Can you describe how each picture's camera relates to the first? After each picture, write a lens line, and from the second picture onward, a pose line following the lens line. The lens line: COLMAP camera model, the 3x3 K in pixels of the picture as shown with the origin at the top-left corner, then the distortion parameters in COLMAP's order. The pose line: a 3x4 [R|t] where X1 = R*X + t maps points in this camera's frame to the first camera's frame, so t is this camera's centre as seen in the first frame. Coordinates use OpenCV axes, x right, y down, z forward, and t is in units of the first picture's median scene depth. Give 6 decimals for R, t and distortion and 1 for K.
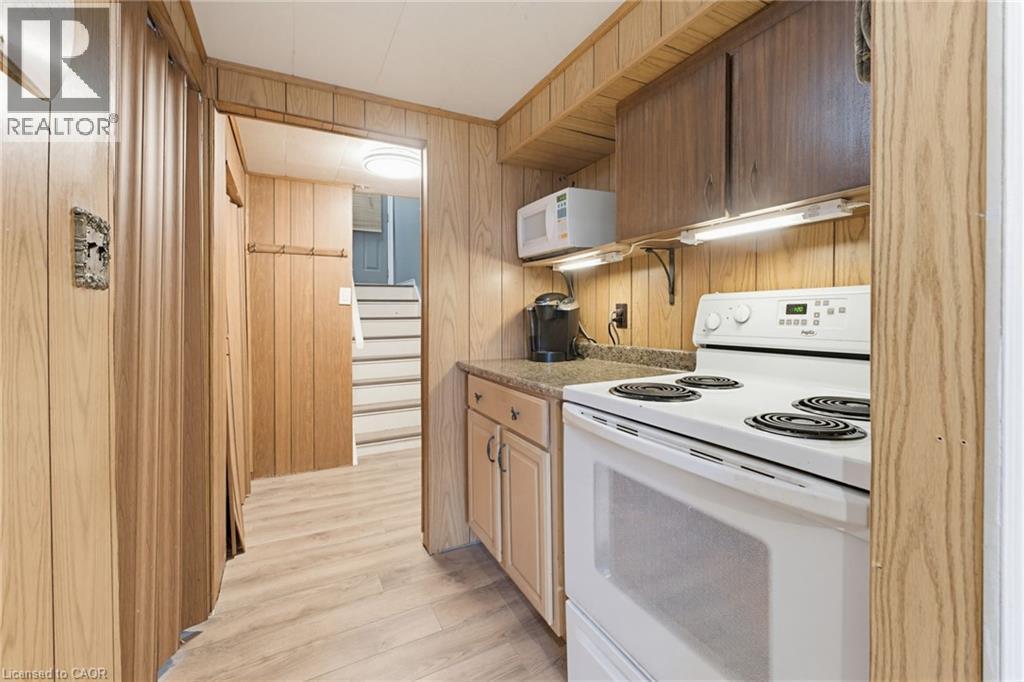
lens RADIAL K [[422.5, 0, 511.1], [0, 422.5, 313.6], [0, 0, 1]] dist [-0.000827, -0.000068]
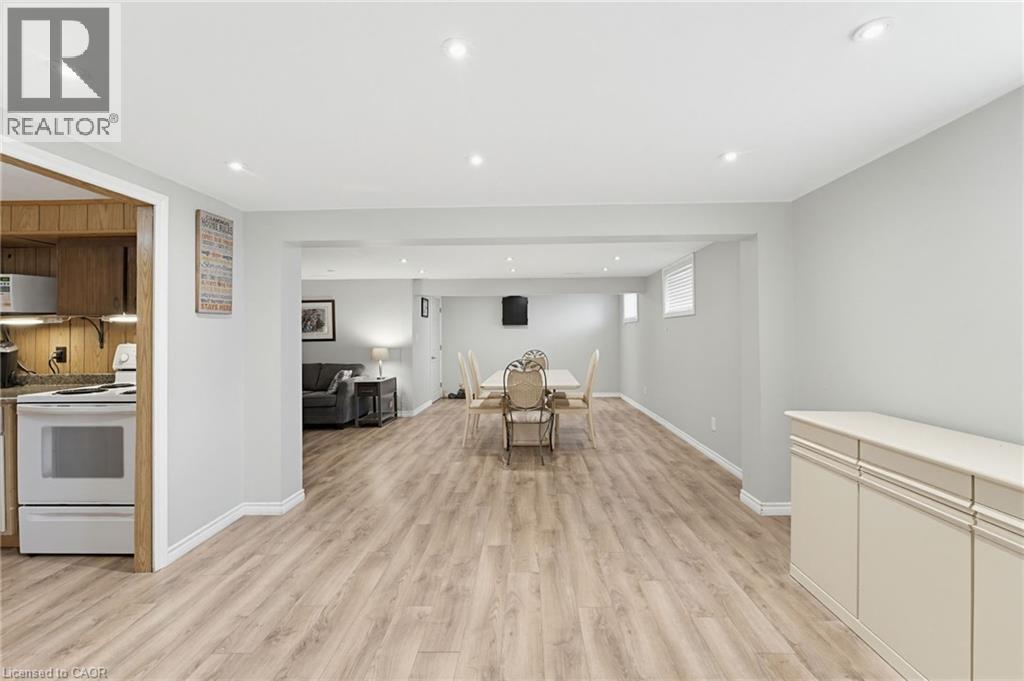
lens RADIAL K [[420.6, 0, 527.3], [0, 420.6, 335.3], [0, 0, 1]] dist [-0.002563, -0.000302]
pose [[0.461851, 0.002168, 0.886955, -0.351042], [-0.000847, 0.999998, -0.002004, -0.072008], [-0.886957, 0.000175, 0.461852, -1.377452]]
